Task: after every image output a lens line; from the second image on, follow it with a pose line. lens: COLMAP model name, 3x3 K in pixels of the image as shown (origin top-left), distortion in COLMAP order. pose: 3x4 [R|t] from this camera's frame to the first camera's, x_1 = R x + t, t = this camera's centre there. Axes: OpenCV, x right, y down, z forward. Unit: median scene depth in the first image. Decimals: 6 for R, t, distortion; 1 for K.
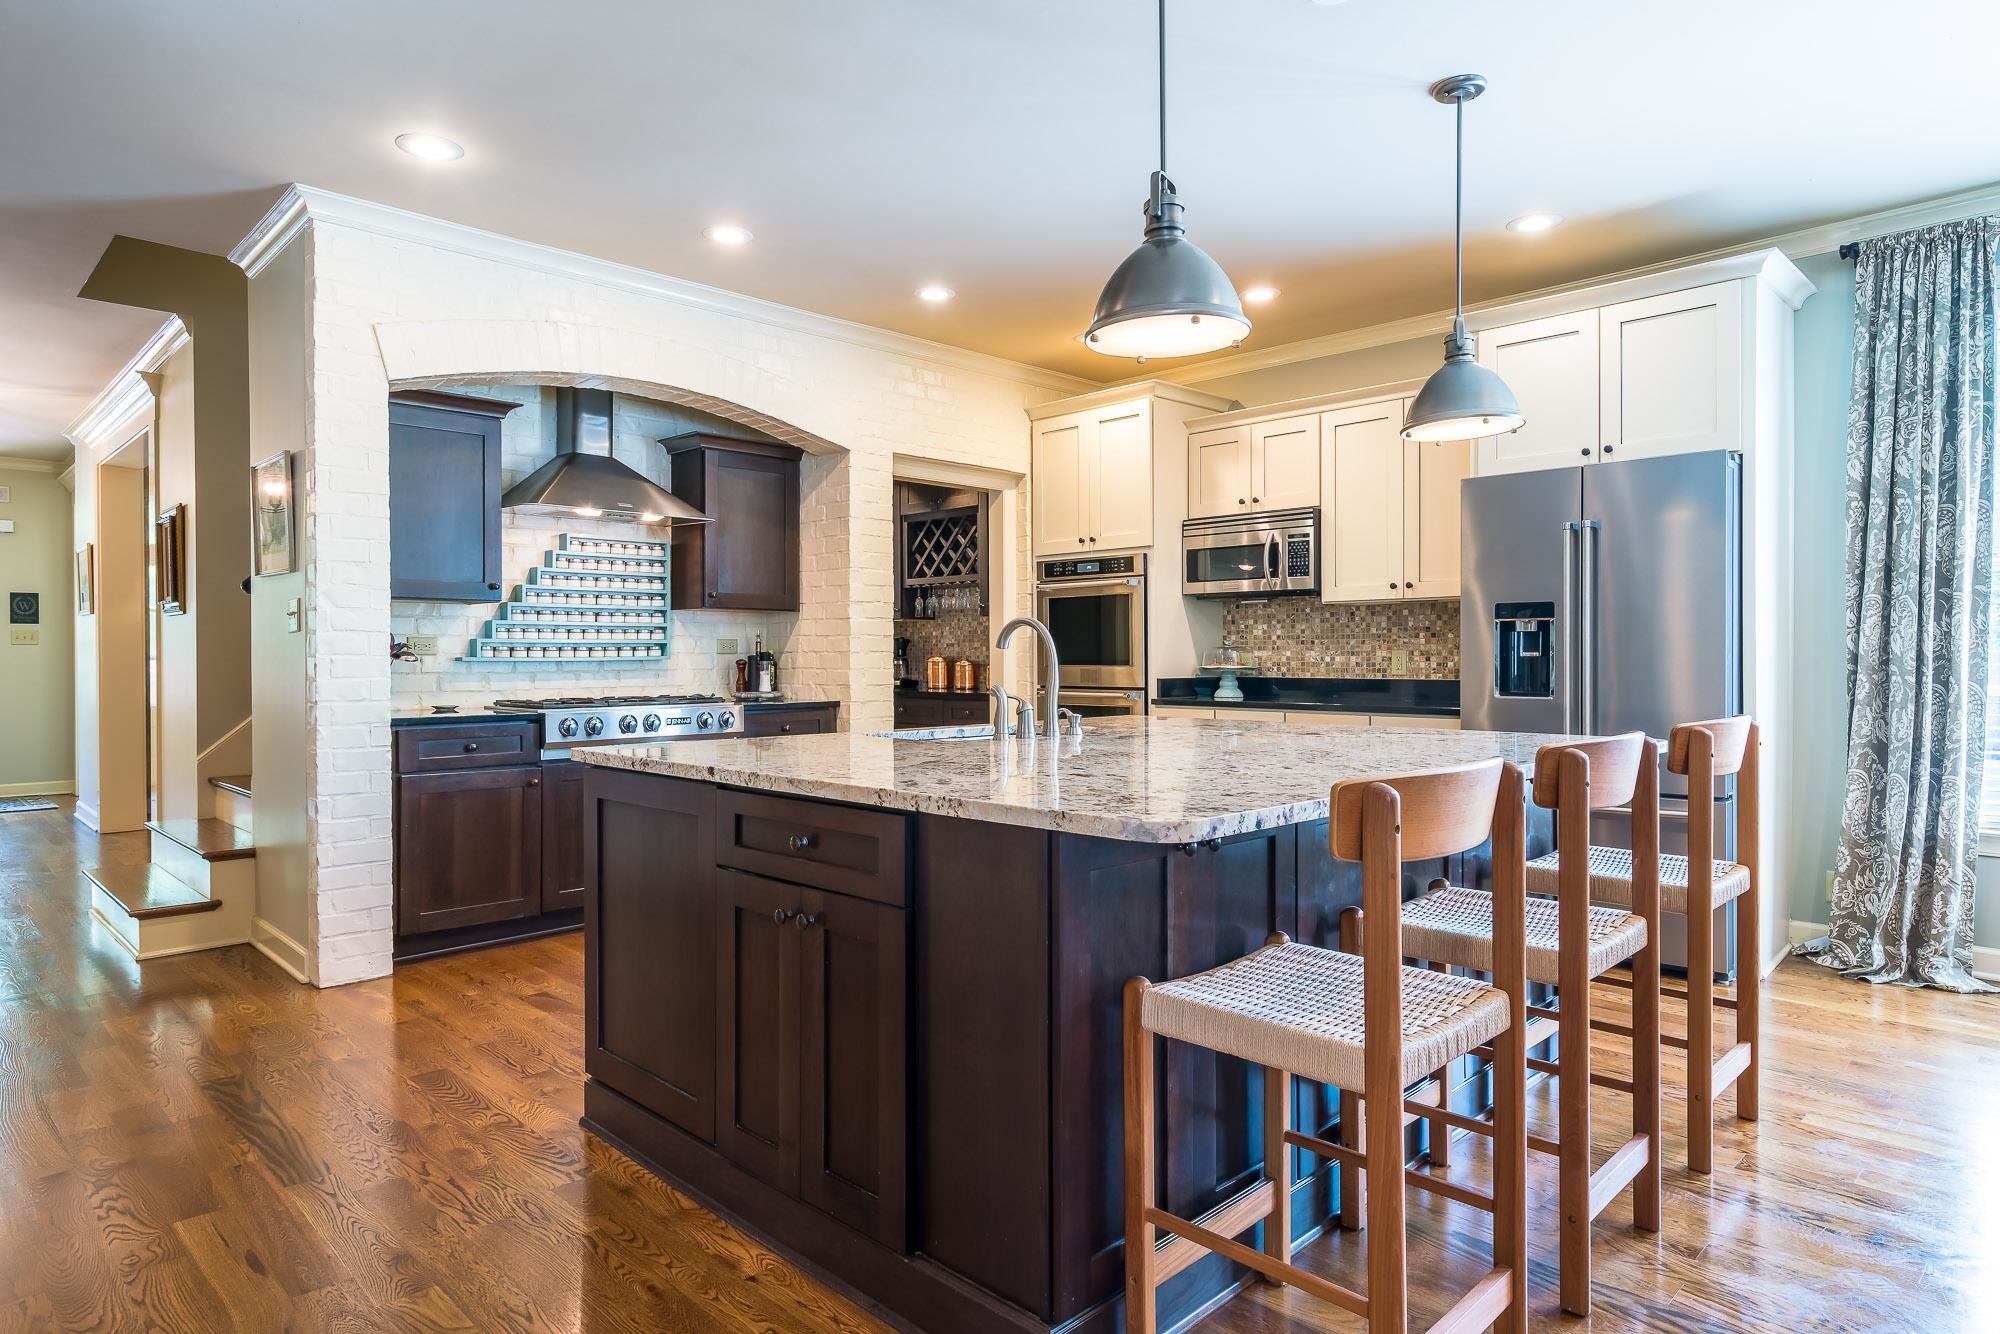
lens RADIAL K [[1163.0, 0, 1007.2], [0, 1163.0, 664.8], [0, 0, 1]] dist [0.001147, 0.001805]
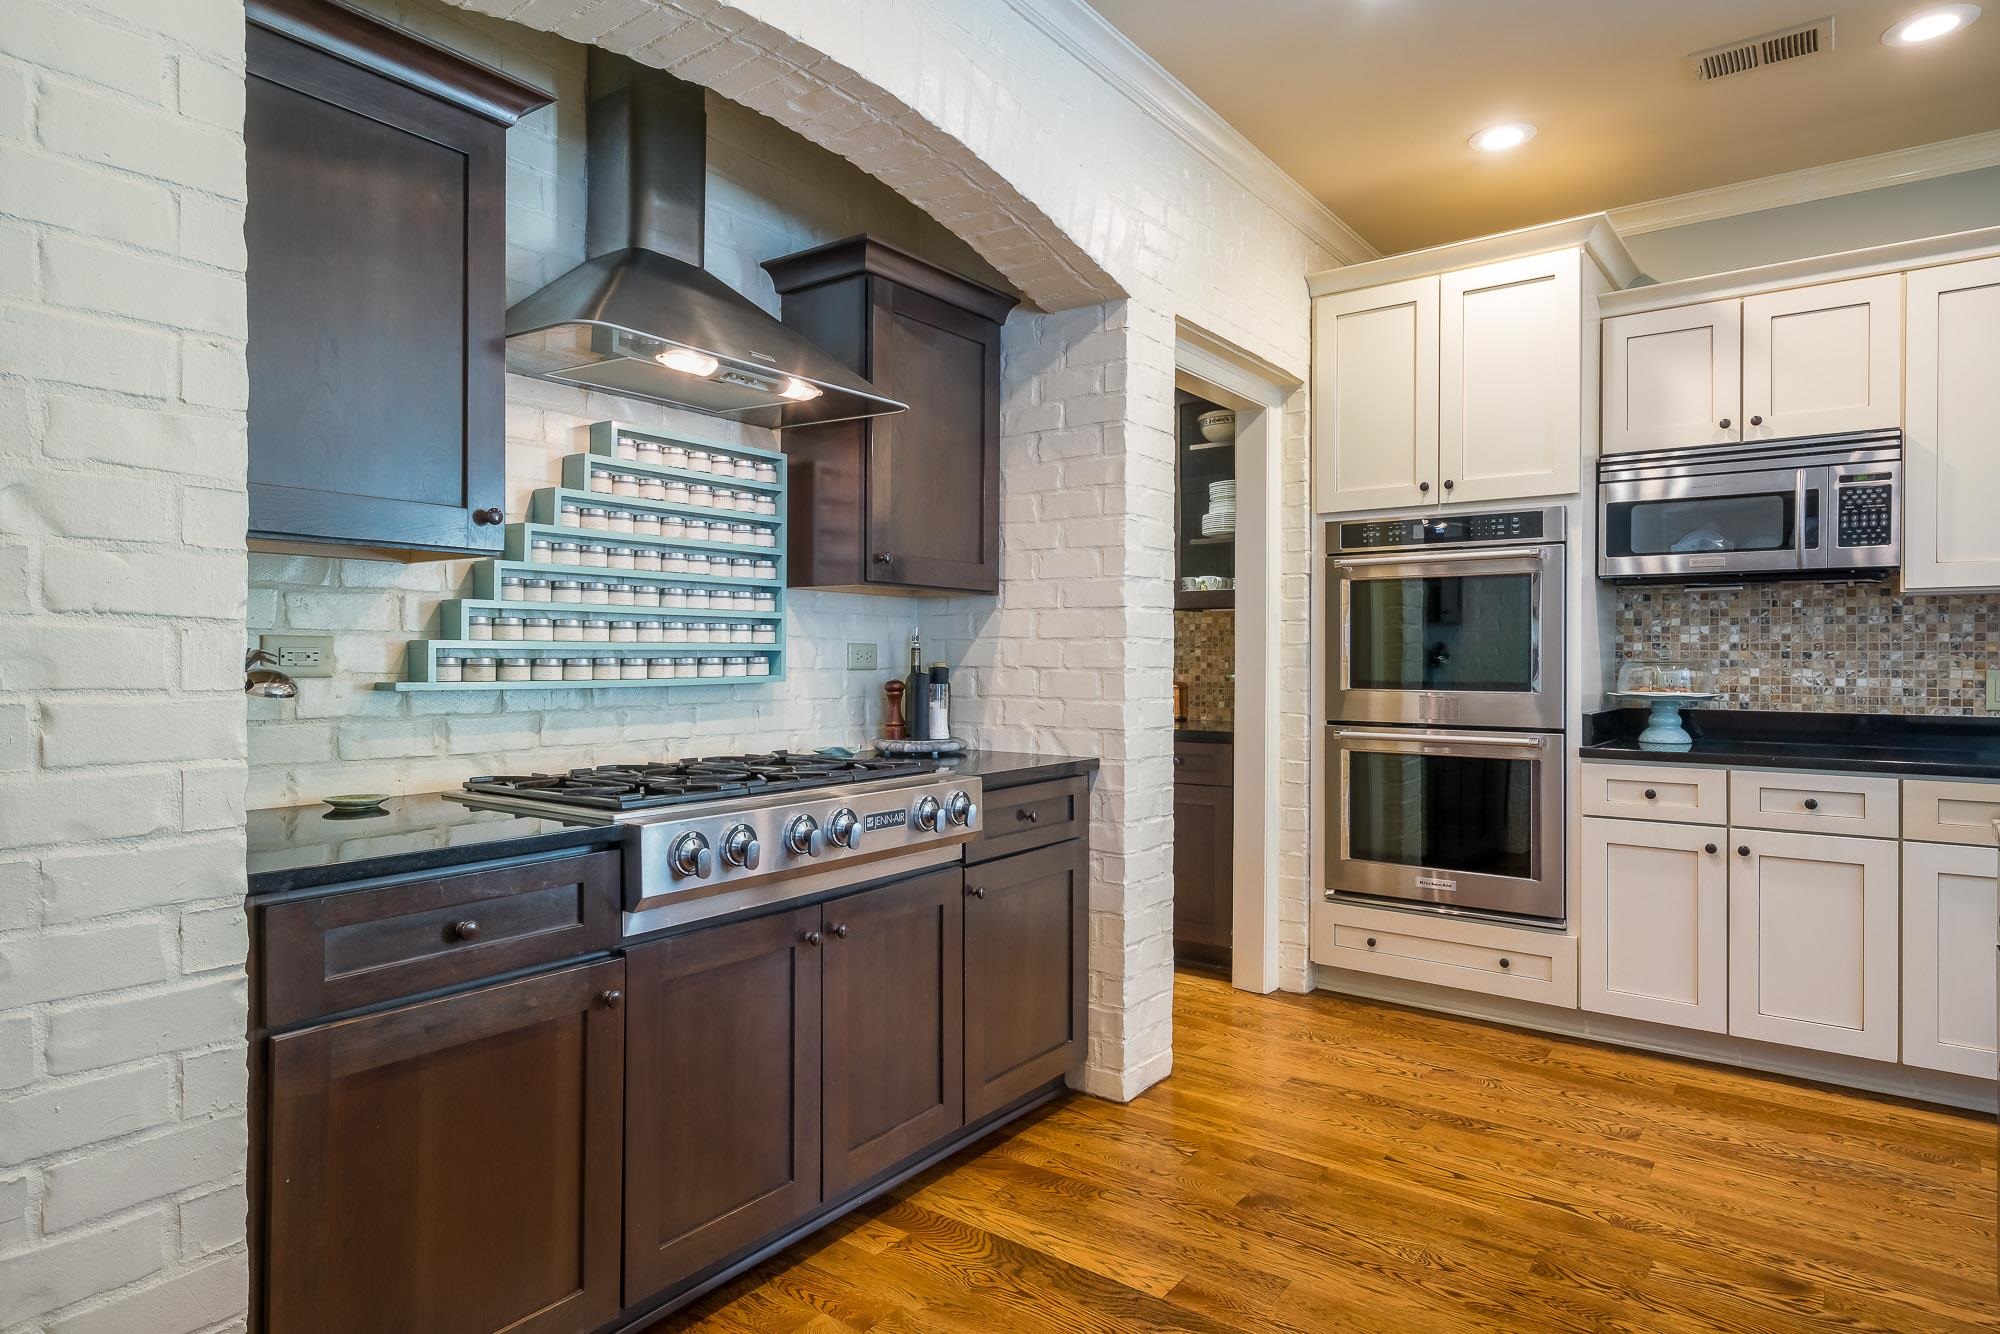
lens RADIAL K [[1163.0, 0, 1010.4], [0, 1163.0, 660.0], [0, 0, 1]] dist [0.001147, 0.001805]
pose [[0.988777, 0.005640, 0.149294, -0.274646], [-0.004740, 0.999968, -0.006381, -0.011669], [-0.149325, 0.005601, 0.988772, 0.481739]]
